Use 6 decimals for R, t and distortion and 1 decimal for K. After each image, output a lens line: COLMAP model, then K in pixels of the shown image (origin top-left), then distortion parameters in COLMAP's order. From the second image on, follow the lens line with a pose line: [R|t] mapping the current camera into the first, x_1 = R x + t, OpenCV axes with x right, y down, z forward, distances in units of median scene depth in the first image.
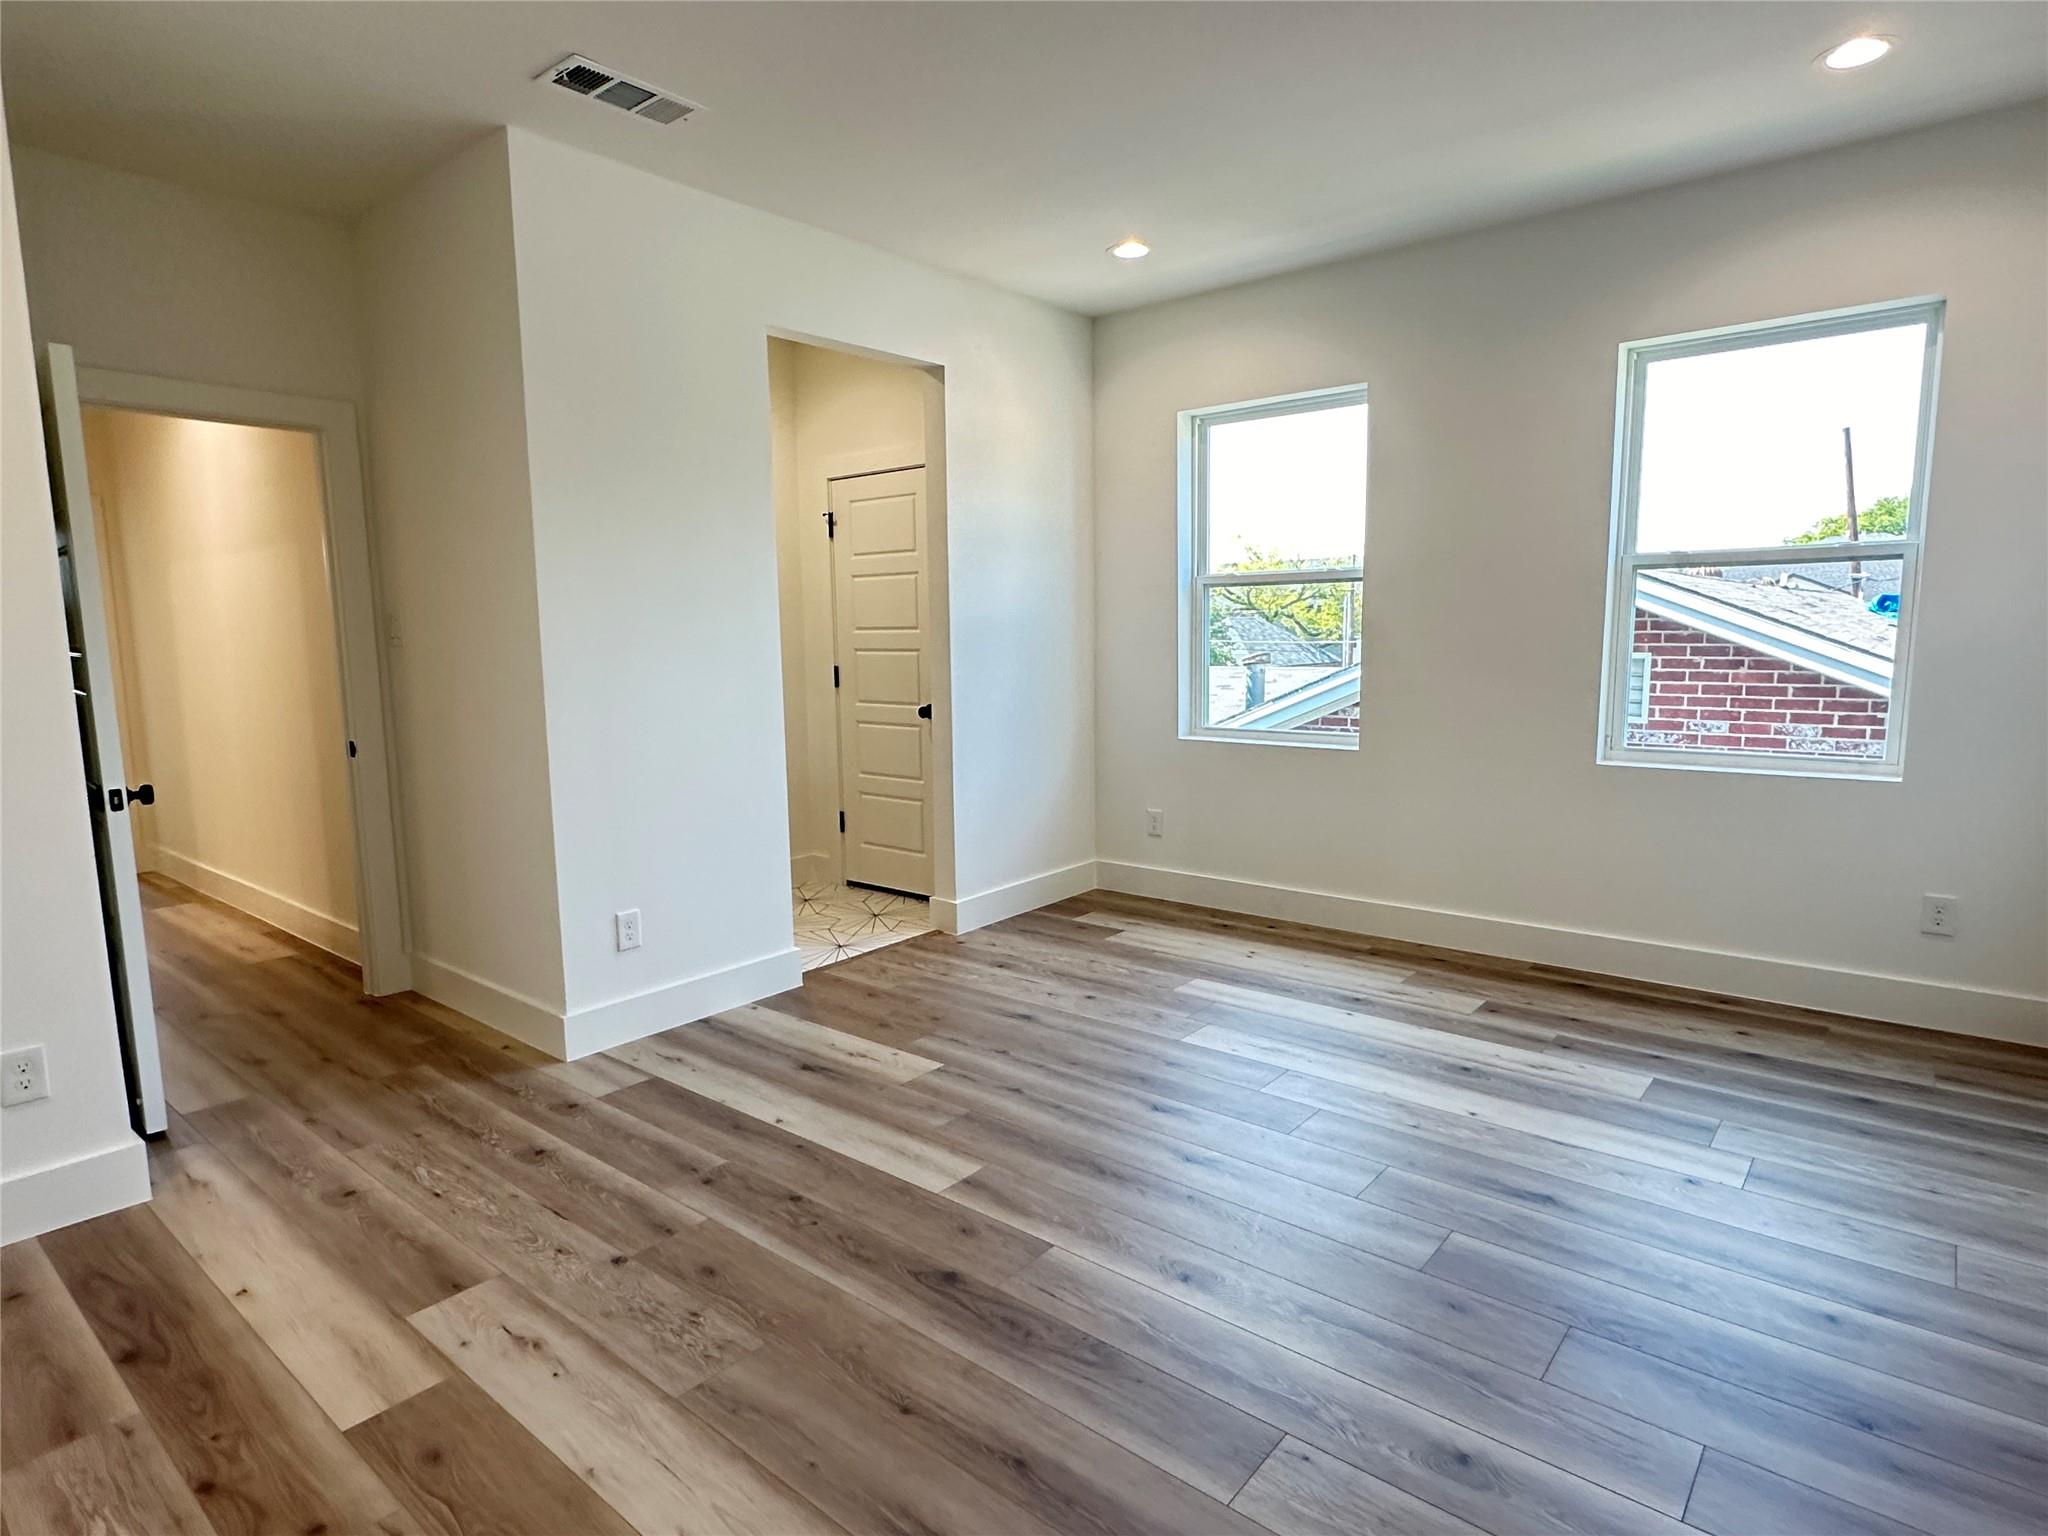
lens RADIAL K [[1111.3, 0, 1026.5], [0, 1111.3, 776.8], [0, 0, 1]] dist [-0.011560, 0.001926]
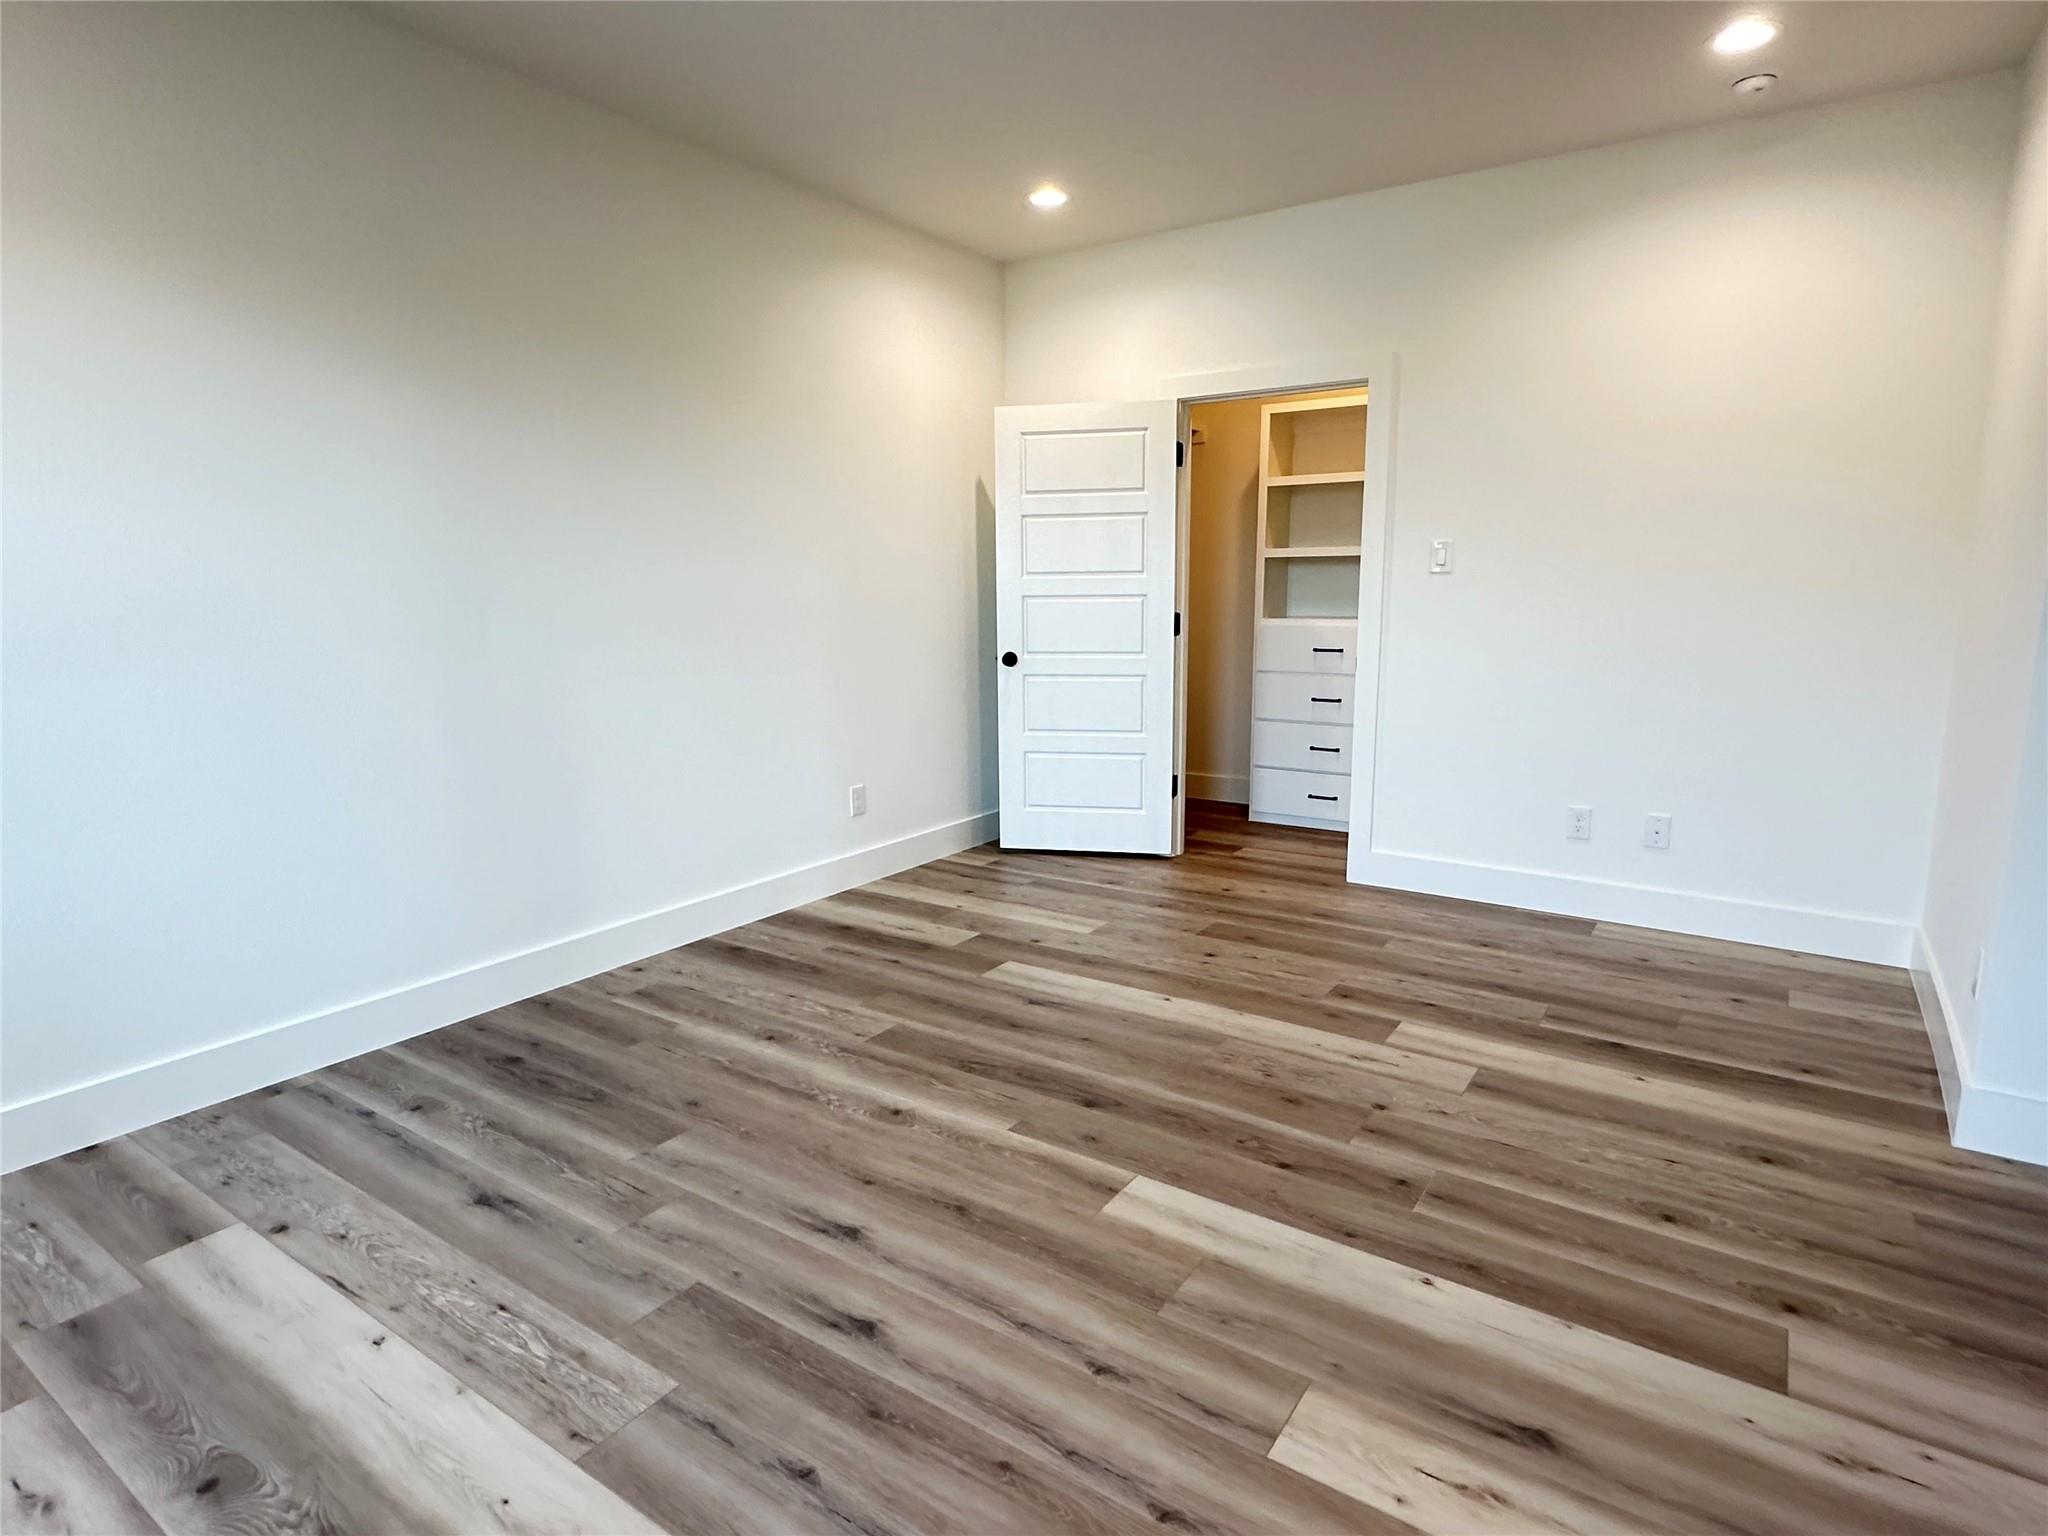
lens RADIAL K [[1111.3, 0, 1014.8], [0, 1111.3, 777.8], [0, 0, 1]] dist [-0.011560, 0.001926]
pose [[-0.995941, 0.038238, -0.081481, 0.085070], [0.011168, 0.950774, 0.309684, -0.228671], [0.089312, 0.307517, -0.947342, 1.752183]]
